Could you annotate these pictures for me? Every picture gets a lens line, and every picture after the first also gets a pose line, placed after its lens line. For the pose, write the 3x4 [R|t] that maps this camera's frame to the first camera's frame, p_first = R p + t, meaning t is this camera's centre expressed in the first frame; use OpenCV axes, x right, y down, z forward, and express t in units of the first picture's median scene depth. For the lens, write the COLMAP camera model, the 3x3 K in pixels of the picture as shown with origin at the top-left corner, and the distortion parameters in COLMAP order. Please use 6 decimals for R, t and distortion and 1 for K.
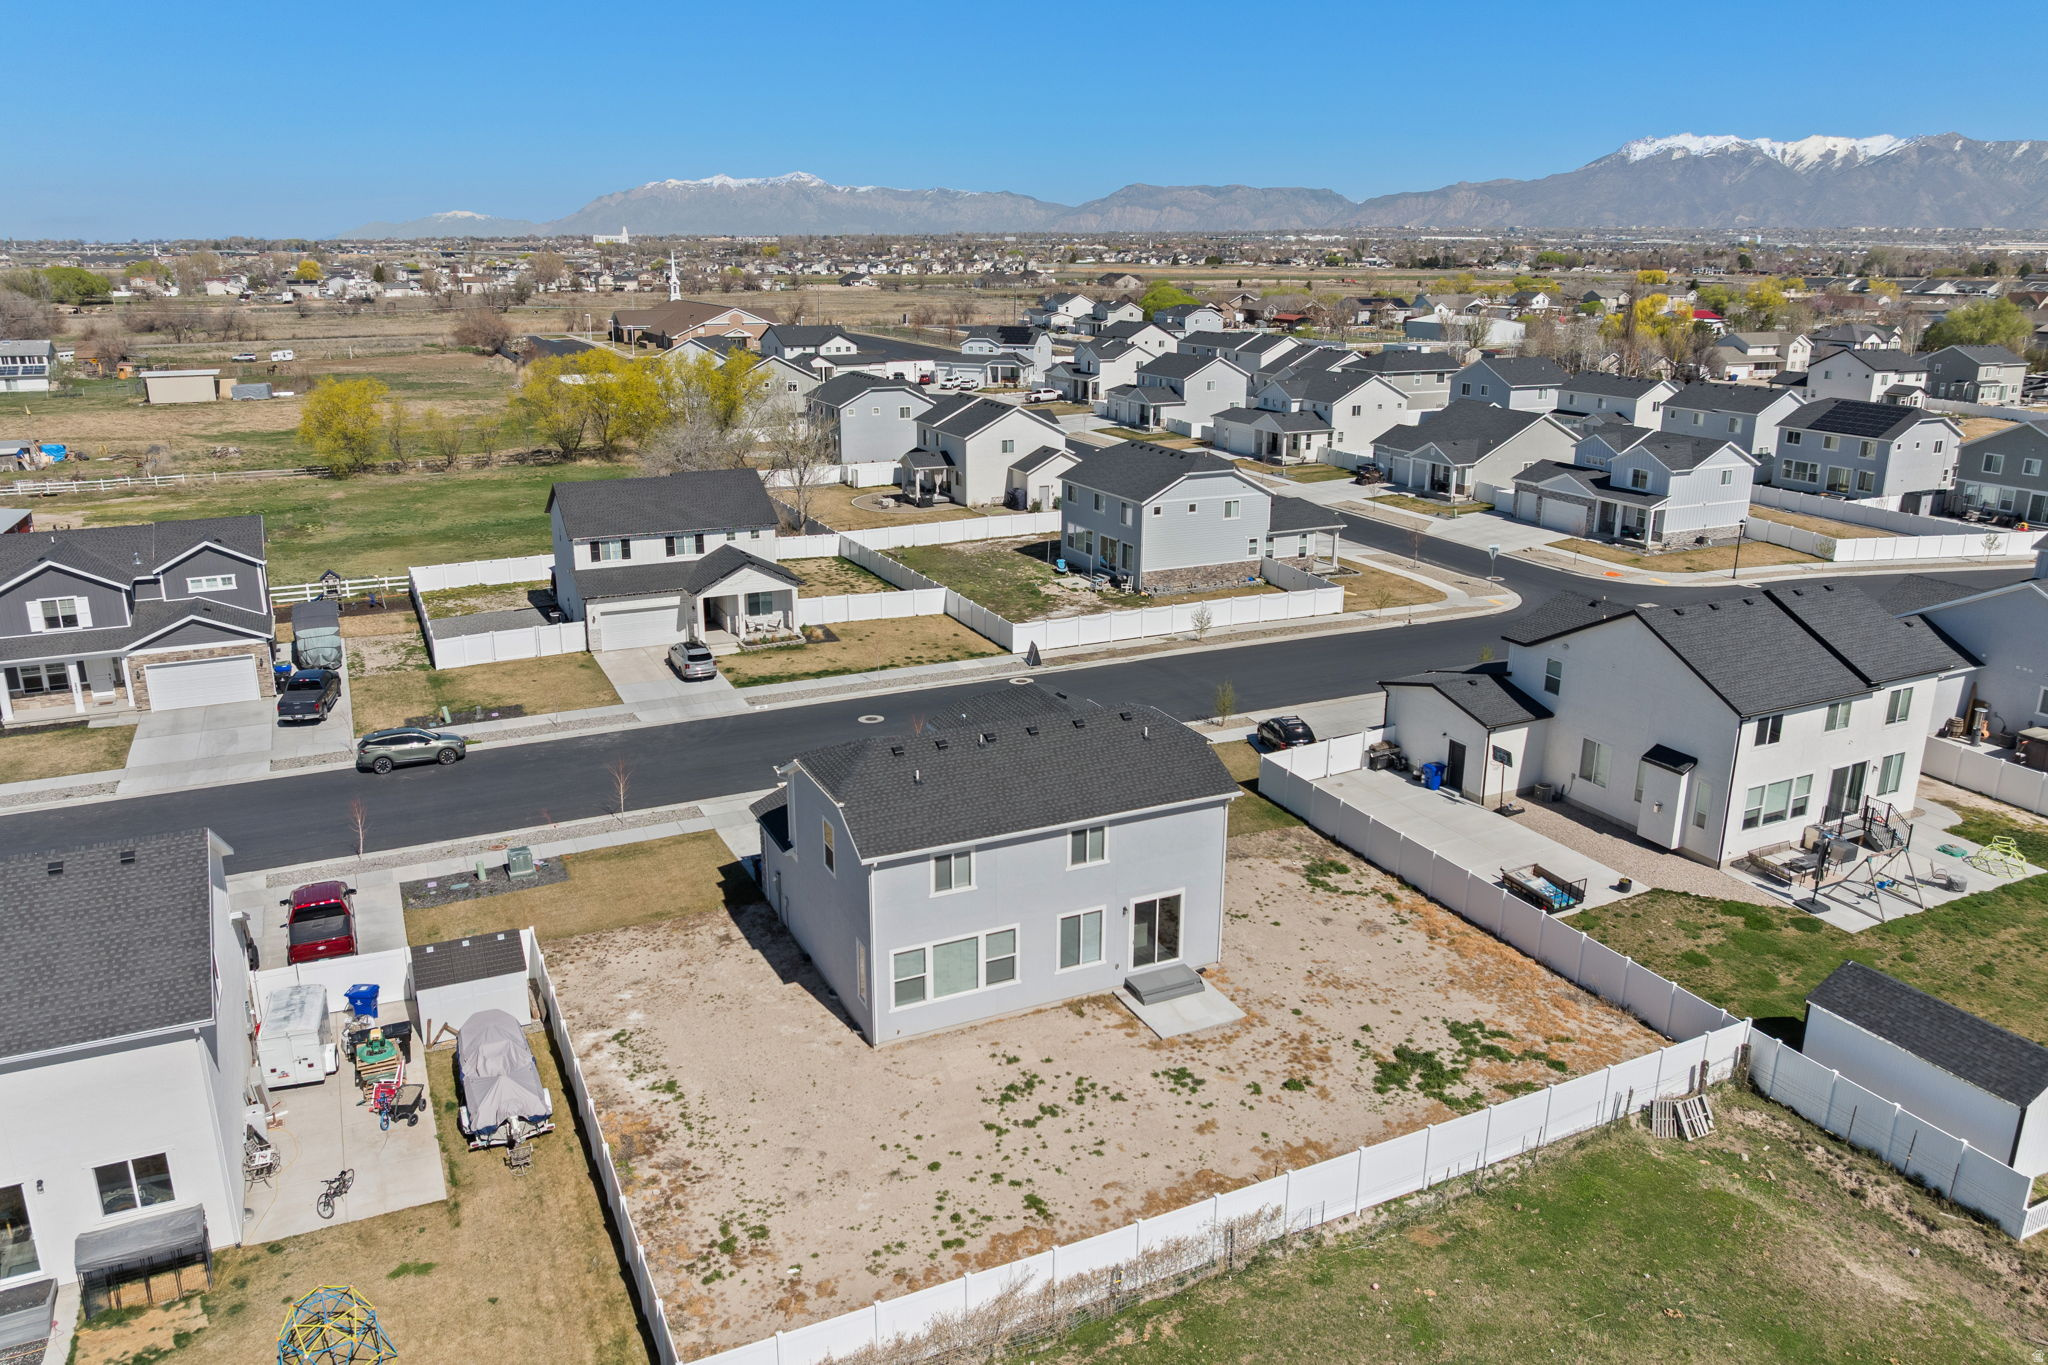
lens RADIAL K [[1444.7, 0, 1028.9], [0, 1444.7, 650.2], [0, 0, 1]] dist [-0.037465, -0.000265]
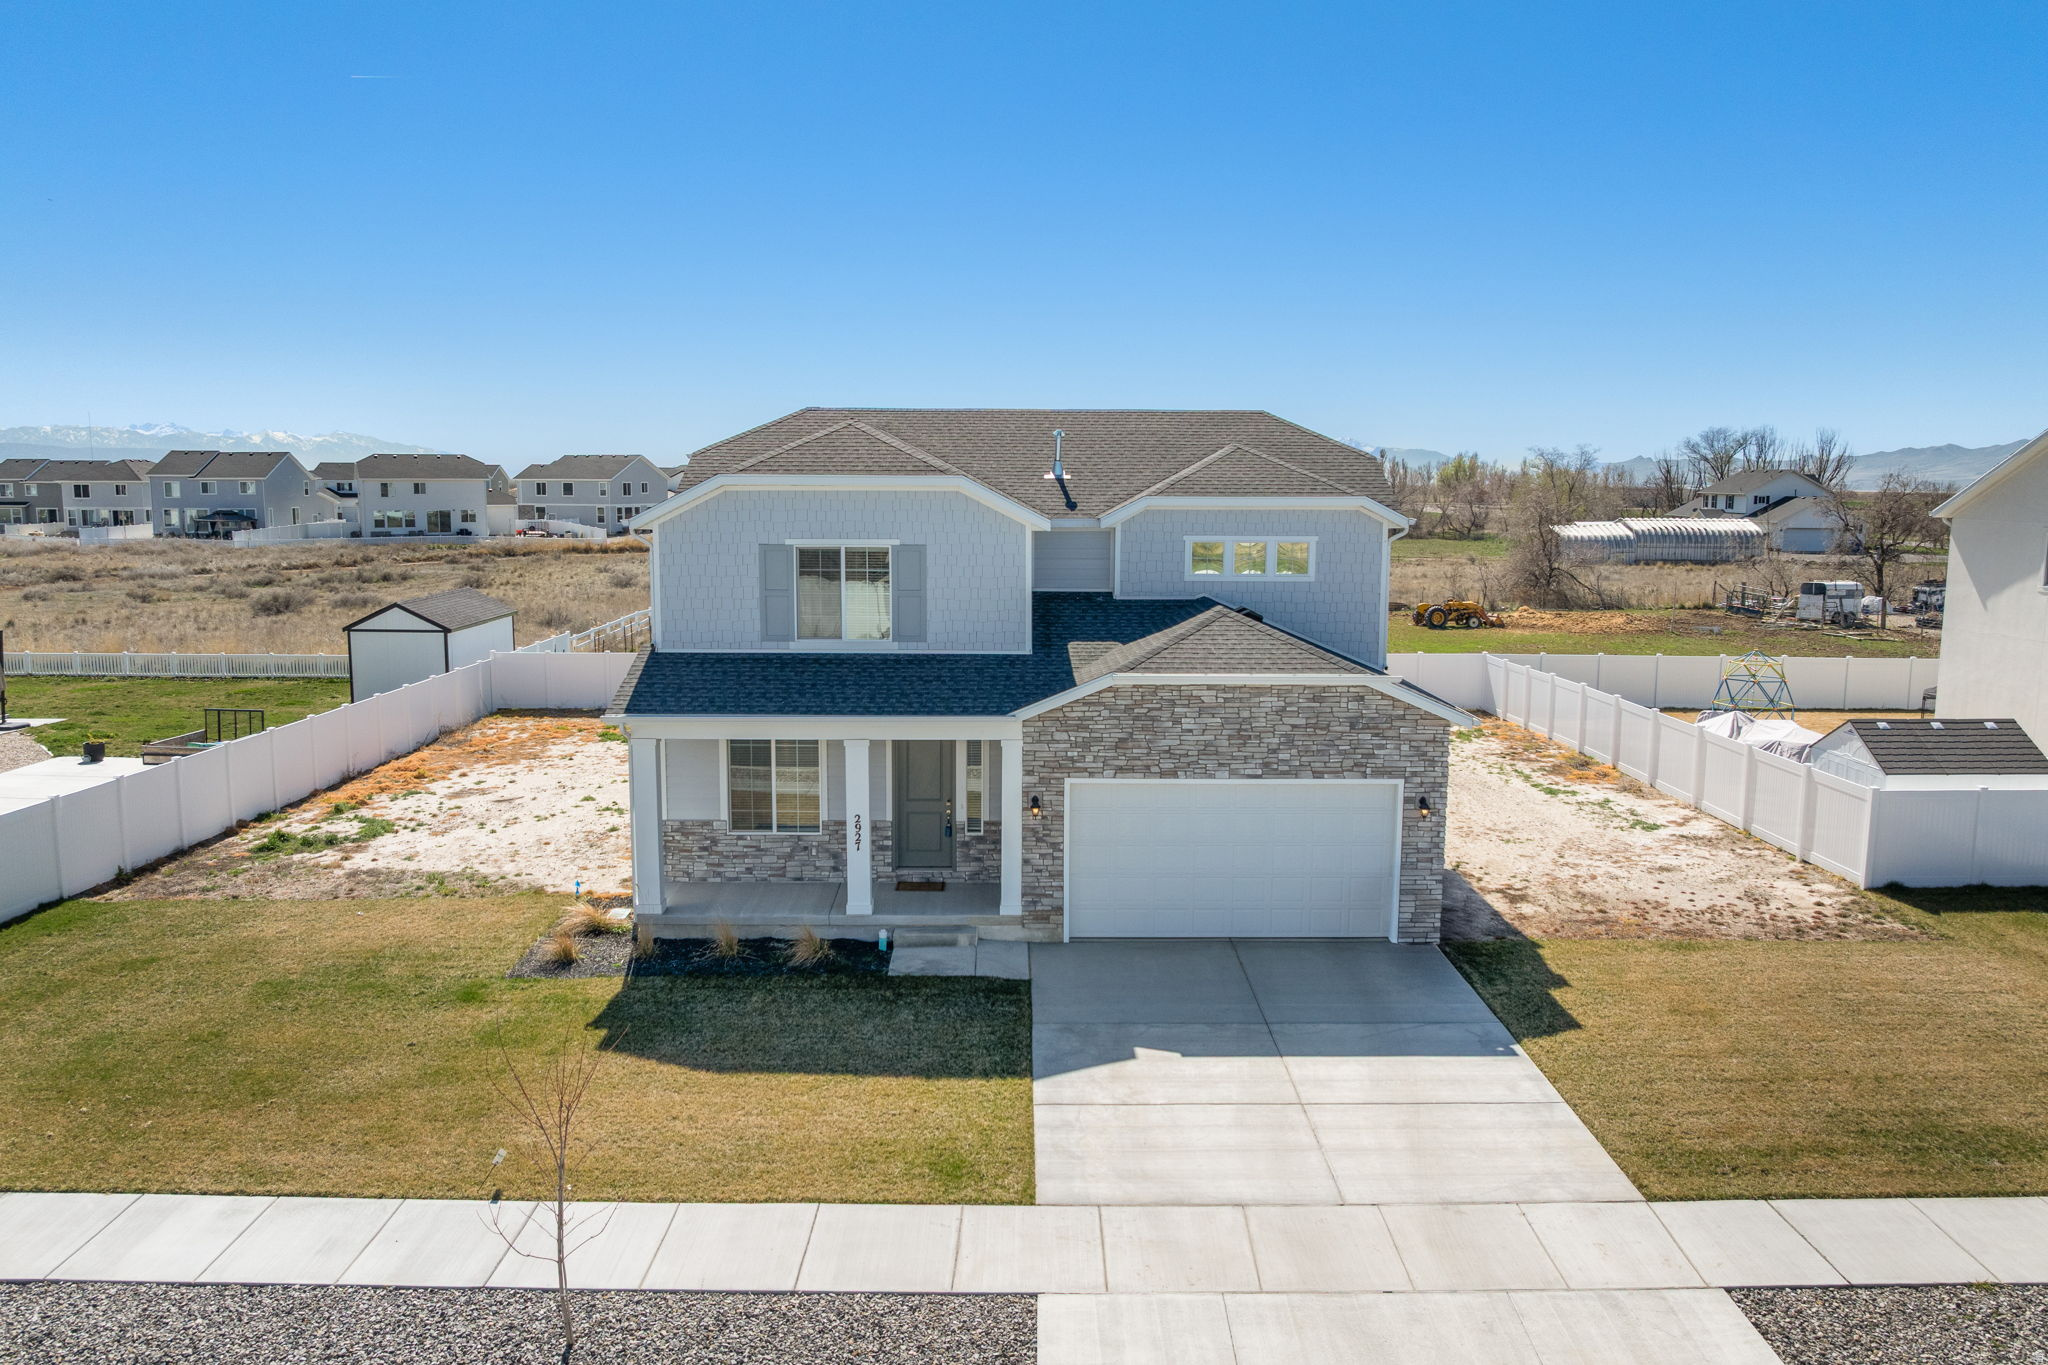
lens RADIAL K [[1444.7, 0, 1029.7], [0, 1444.7, 662.7], [0, 0, 1]] dist [-0.037465, -0.000265]
pose [[-0.905184, -0.064770, 0.420055, -0.216158], [0.104398, 0.924158, 0.367468, -0.060470], [-0.411998, 0.376479, -0.829772, 1.196038]]
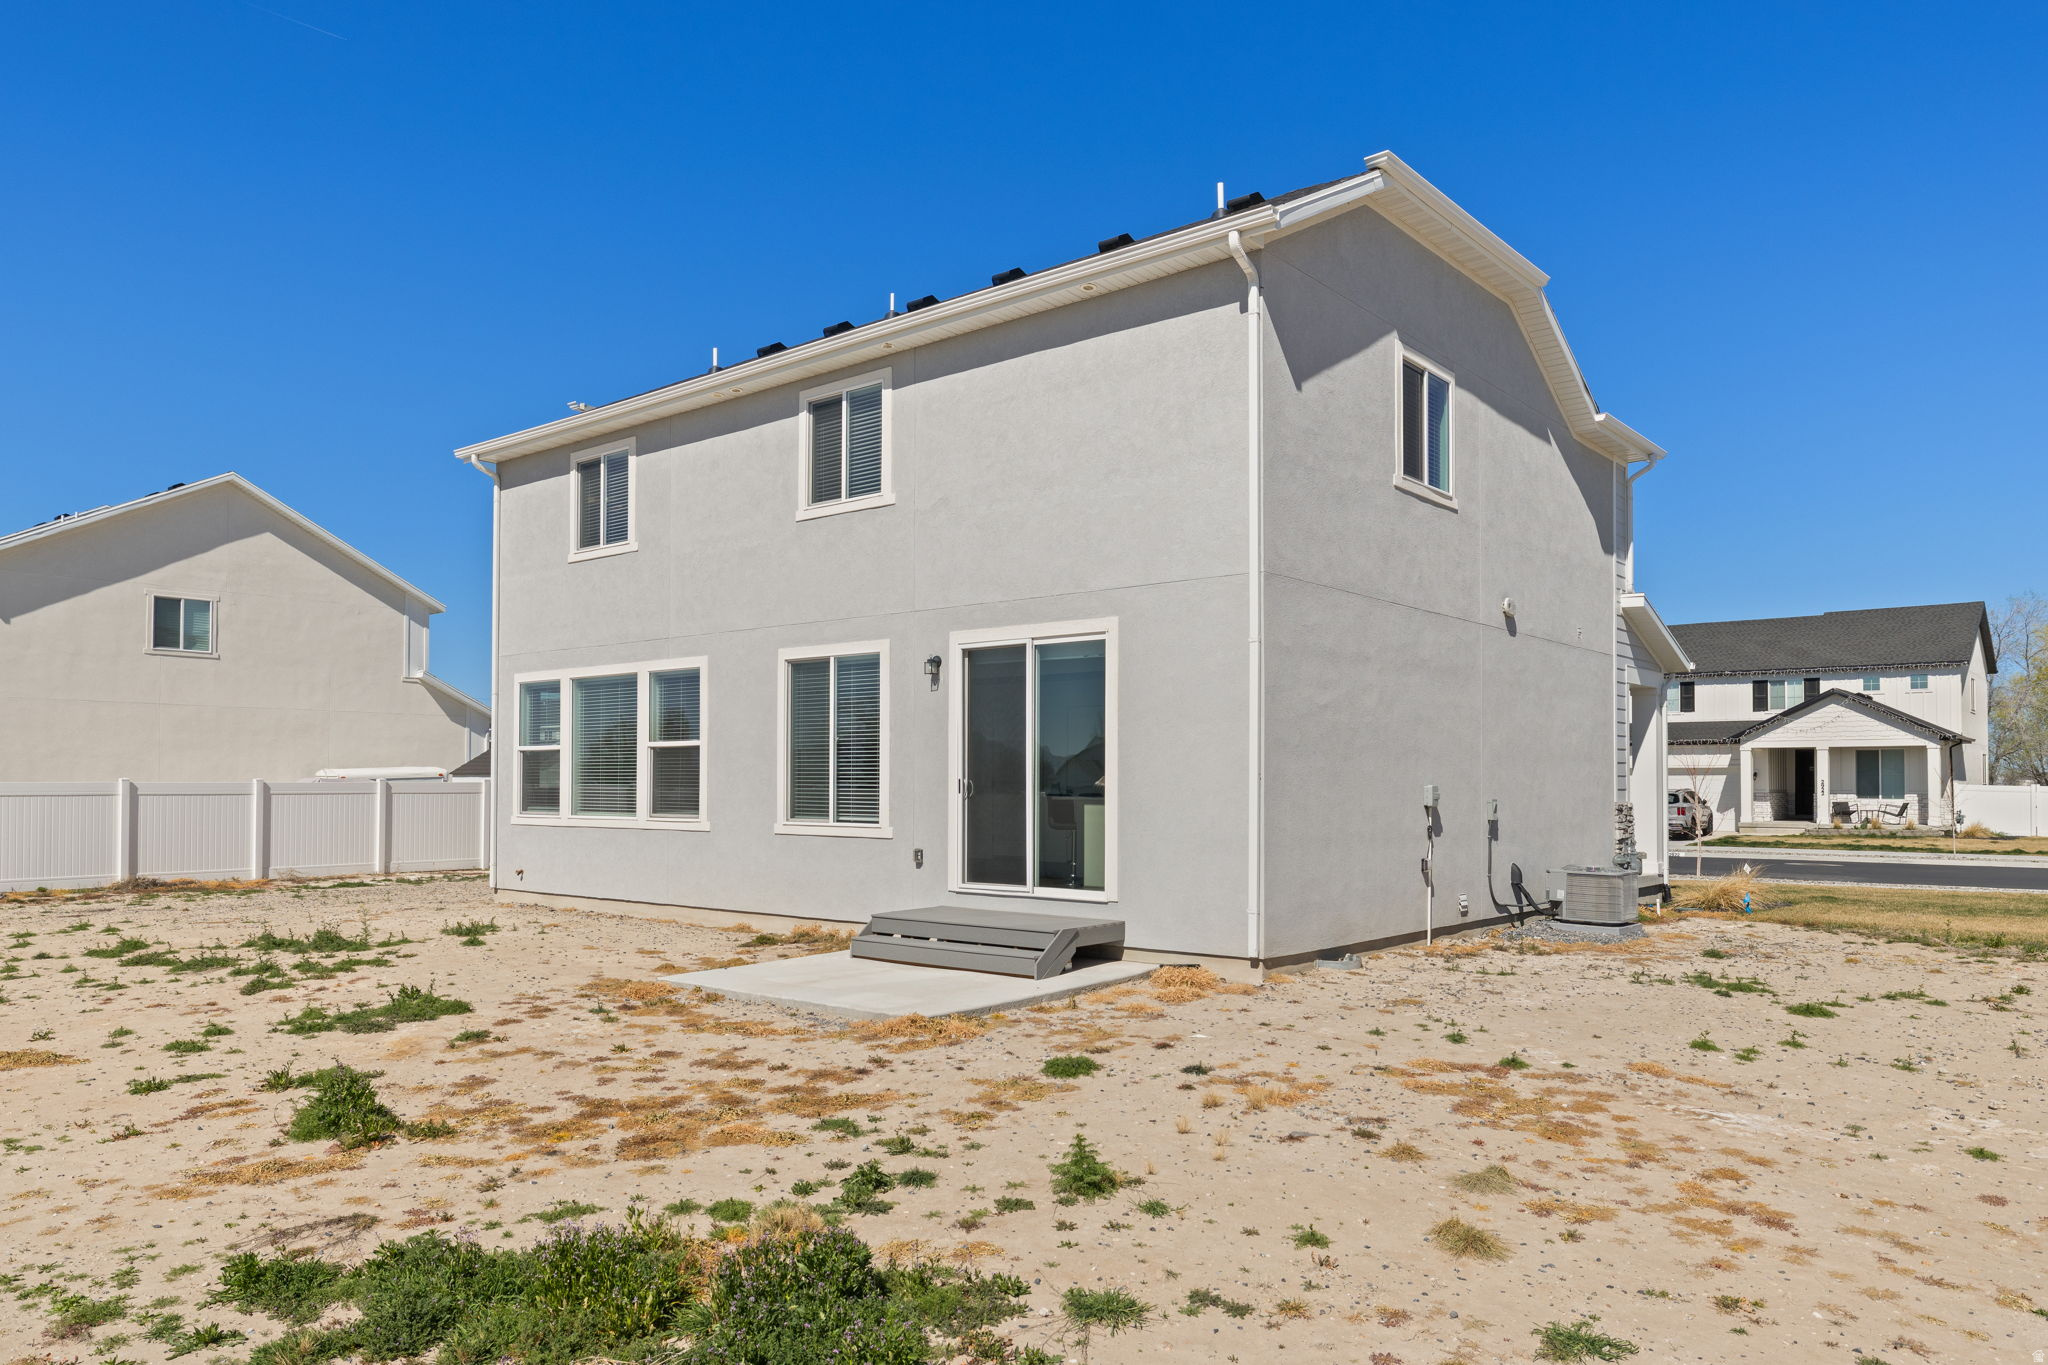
lens RADIAL K [[1381.4, 0, 1001.2], [0, 1381.4, 748.6], [0, 0, 1]] dist [0.003505, -0.008515]
pose [[0.404130, -0.030167, -0.914204, 0.264687], [-0.246488, 0.958892, -0.140603, 0.178744], [0.880865, 0.282162, 0.380082, 0.681075]]
